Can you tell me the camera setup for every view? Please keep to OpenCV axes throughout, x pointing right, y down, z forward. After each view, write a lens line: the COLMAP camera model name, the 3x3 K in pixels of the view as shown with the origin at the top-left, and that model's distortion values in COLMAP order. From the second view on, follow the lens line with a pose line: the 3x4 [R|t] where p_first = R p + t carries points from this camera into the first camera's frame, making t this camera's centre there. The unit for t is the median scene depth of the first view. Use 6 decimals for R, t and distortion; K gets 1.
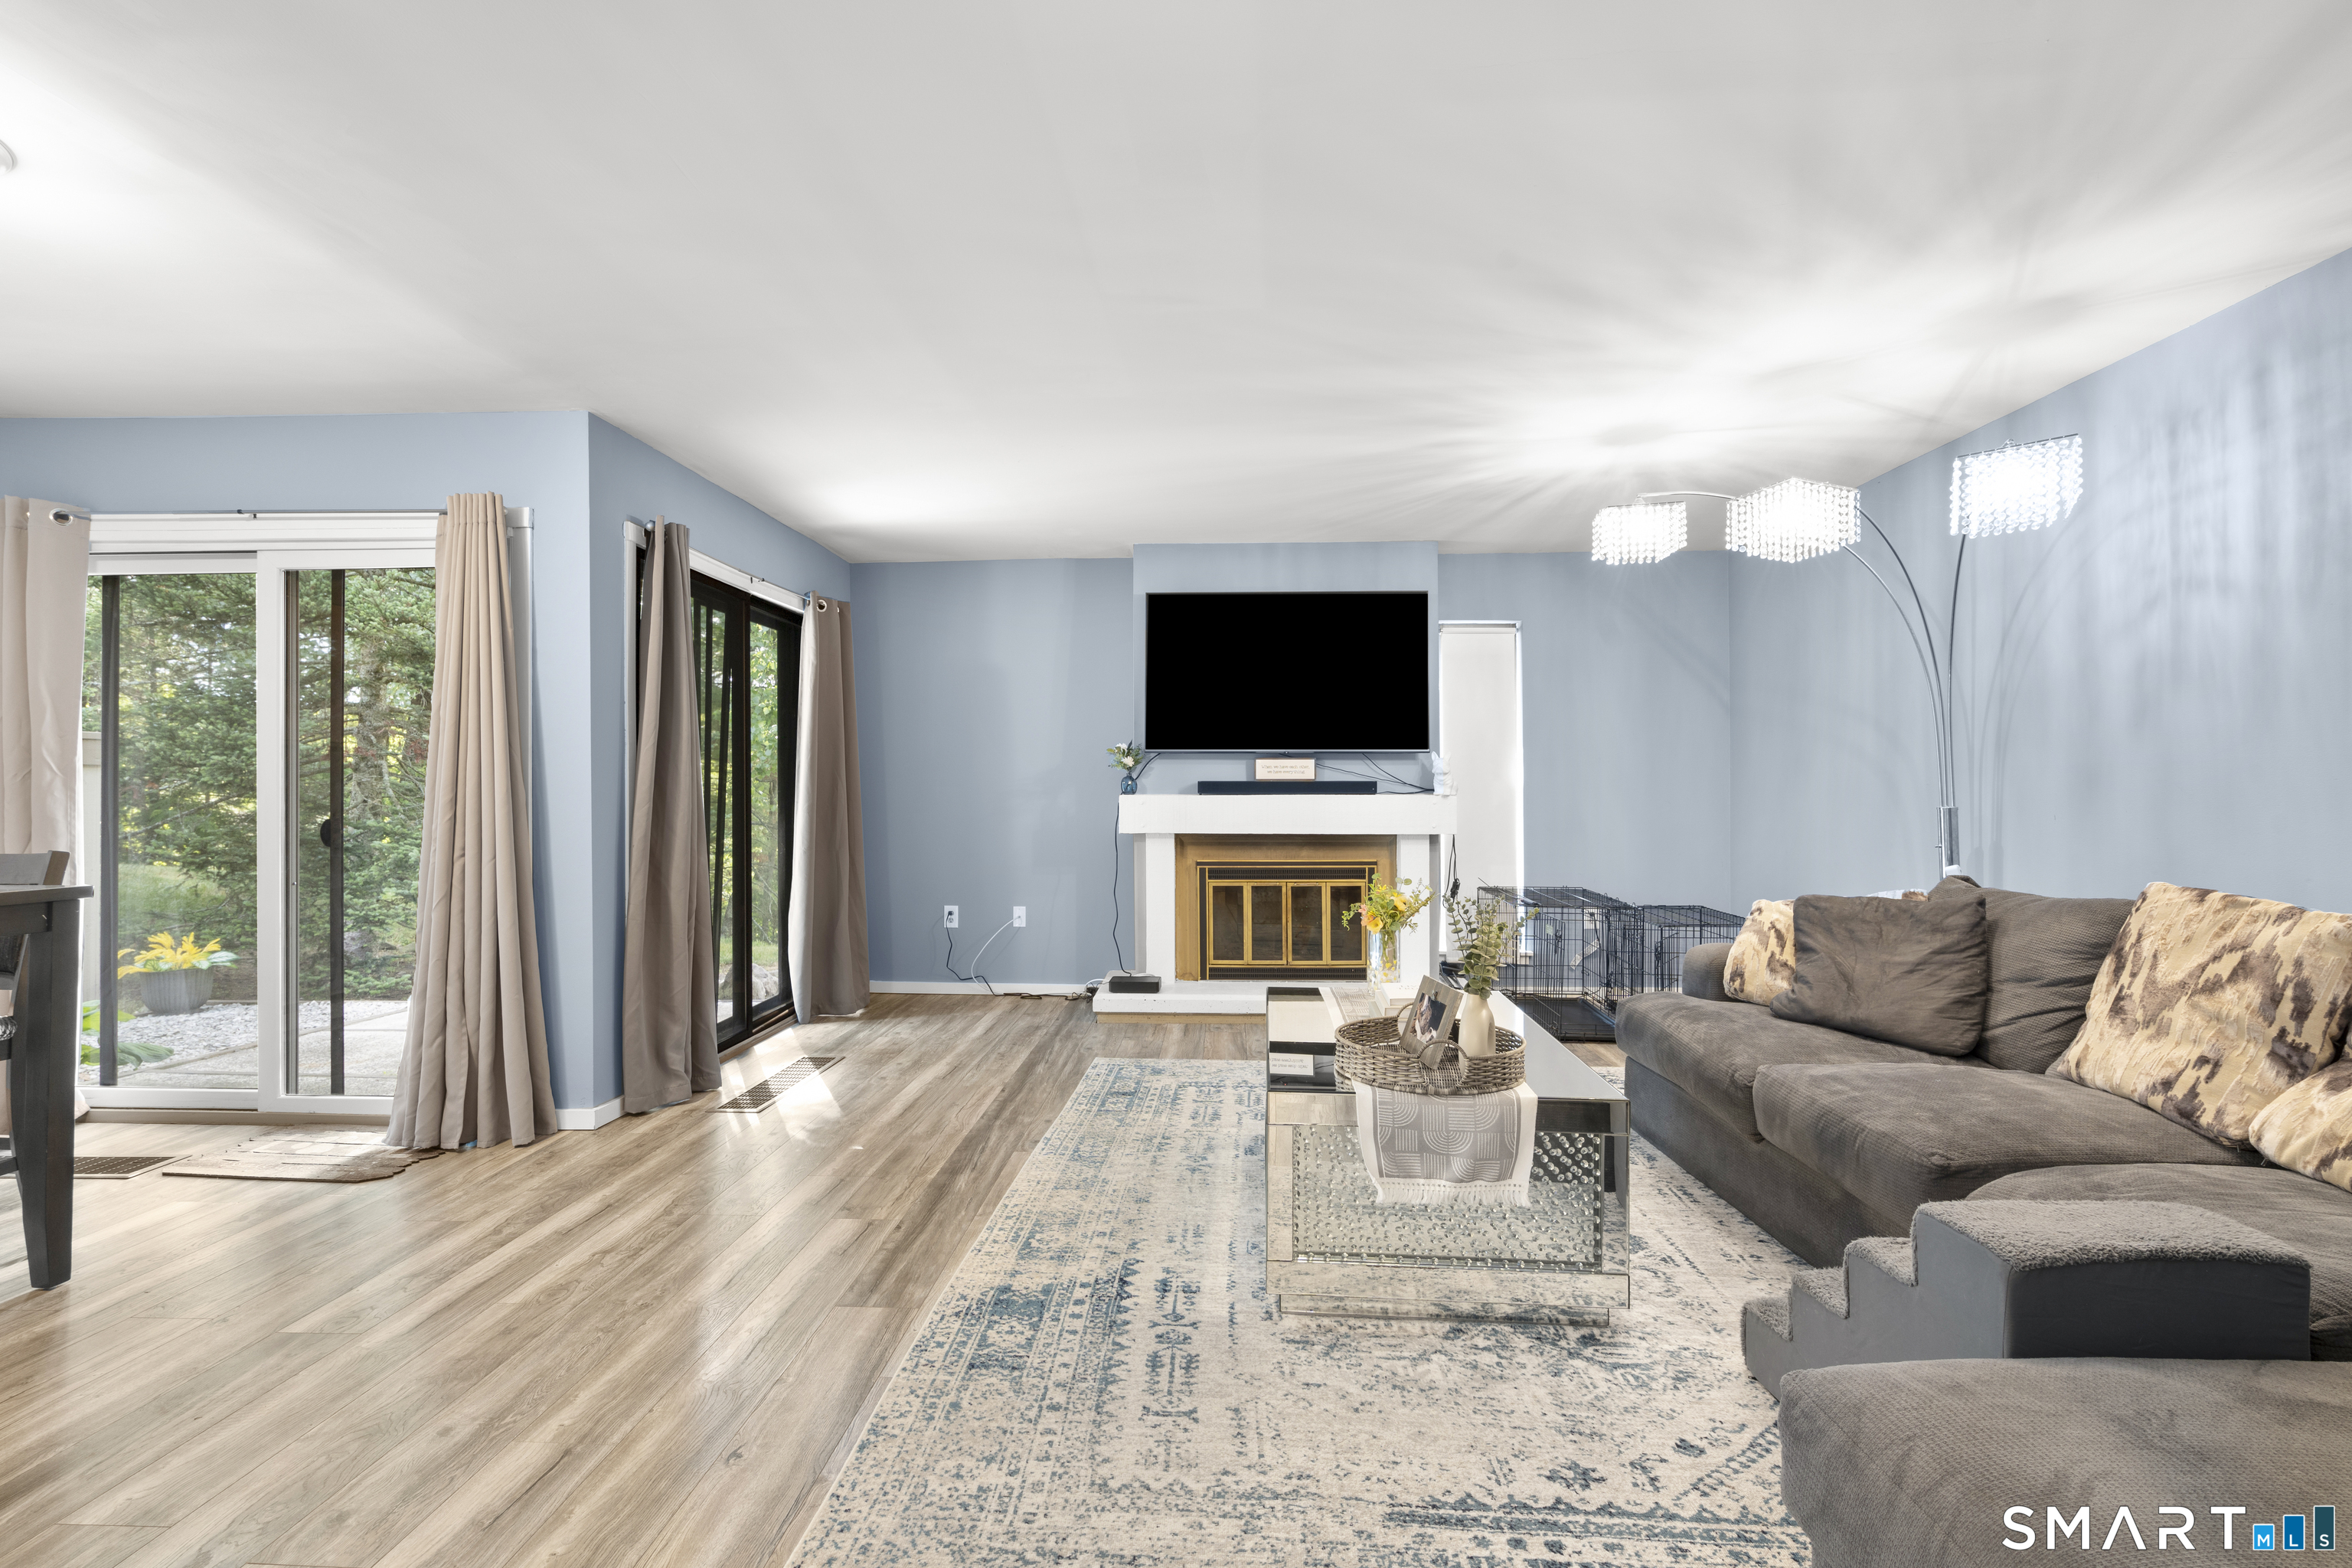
lens RADIAL K [[1060.2, 0, 1176.0], [0, 1060.2, 784.0], [0, 0, 1]] dist [-0.001924, -0.000412]
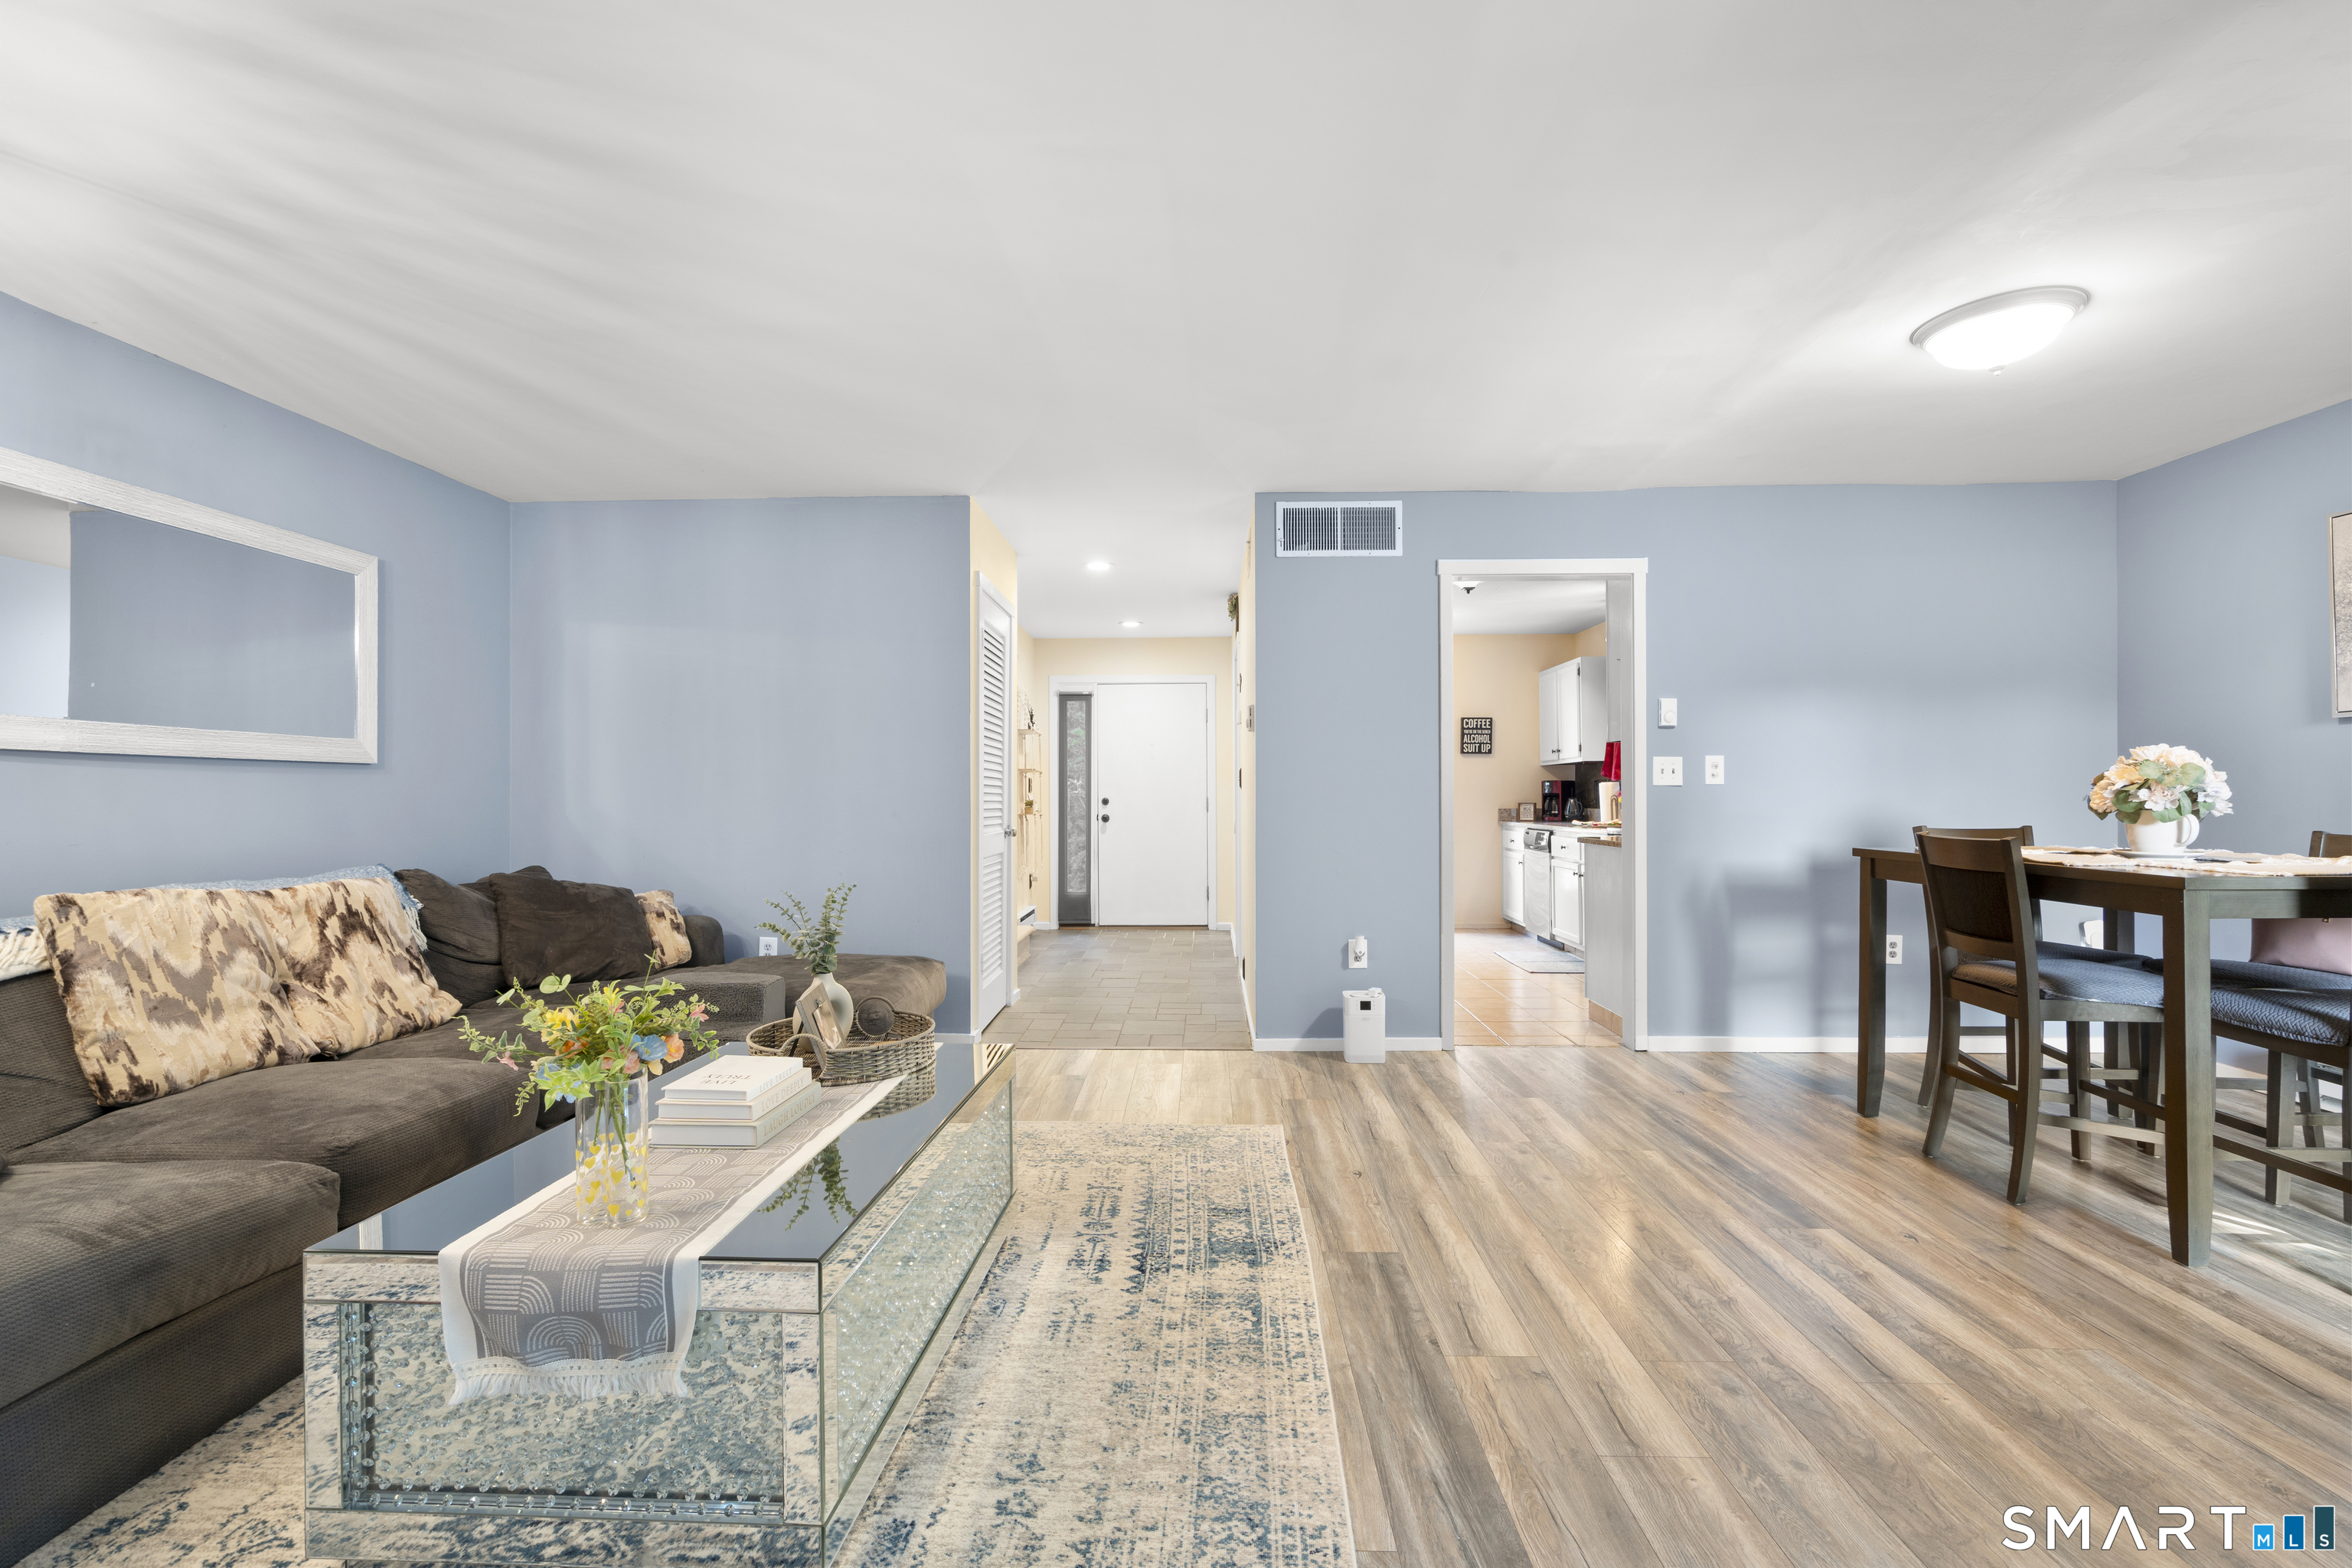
lens RADIAL K [[1060.2, 0, 1176.0], [0, 1060.2, 784.0], [0, 0, 1]] dist [-0.001924, -0.000412]
pose [[-0.999779, 0.008302, -0.019306, -0.068536], [0.008697, 0.999753, -0.020434, 0.022814], [0.019132, -0.020597, -0.999605, 2.065869]]
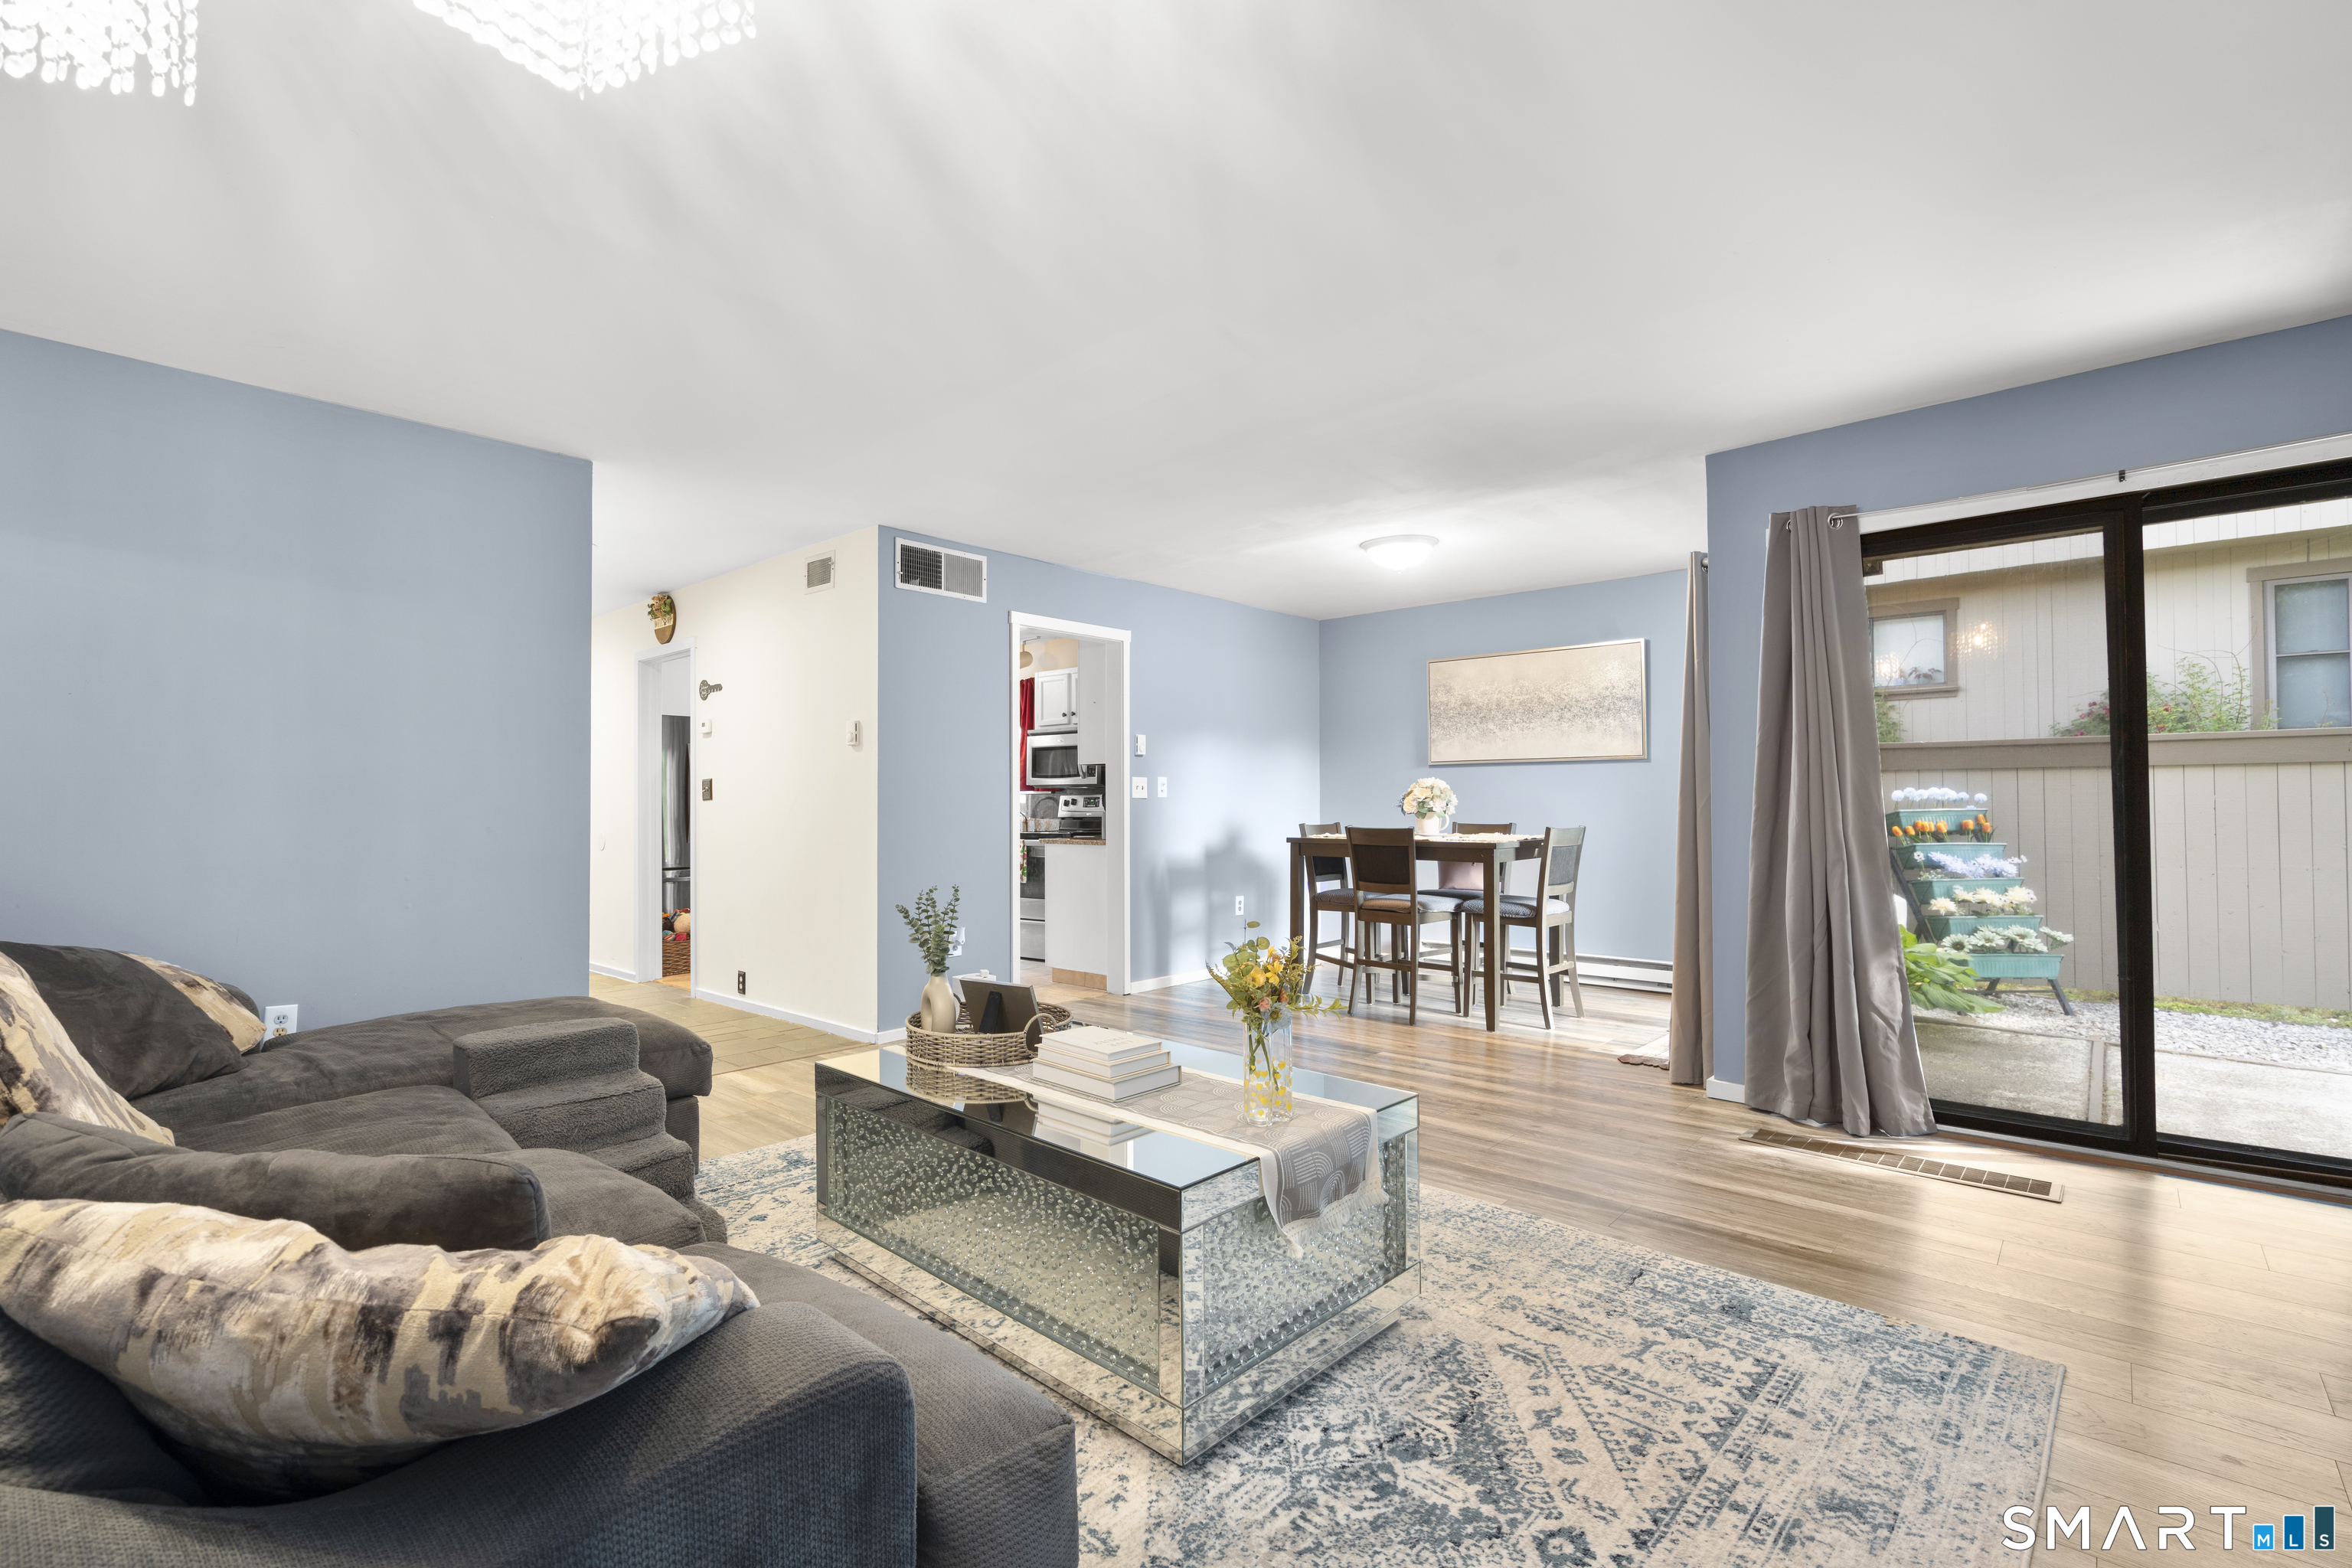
lens RADIAL K [[1060.2, 0, 1176.0], [0, 1060.2, 784.0], [0, 0, 1]] dist [-0.001924, -0.000412]
pose [[-0.633950, -0.006884, -0.773343, 1.001319], [0.016374, 0.999617, -0.022321, 0.019027], [0.773200, -0.026813, -0.633595, 1.901148]]
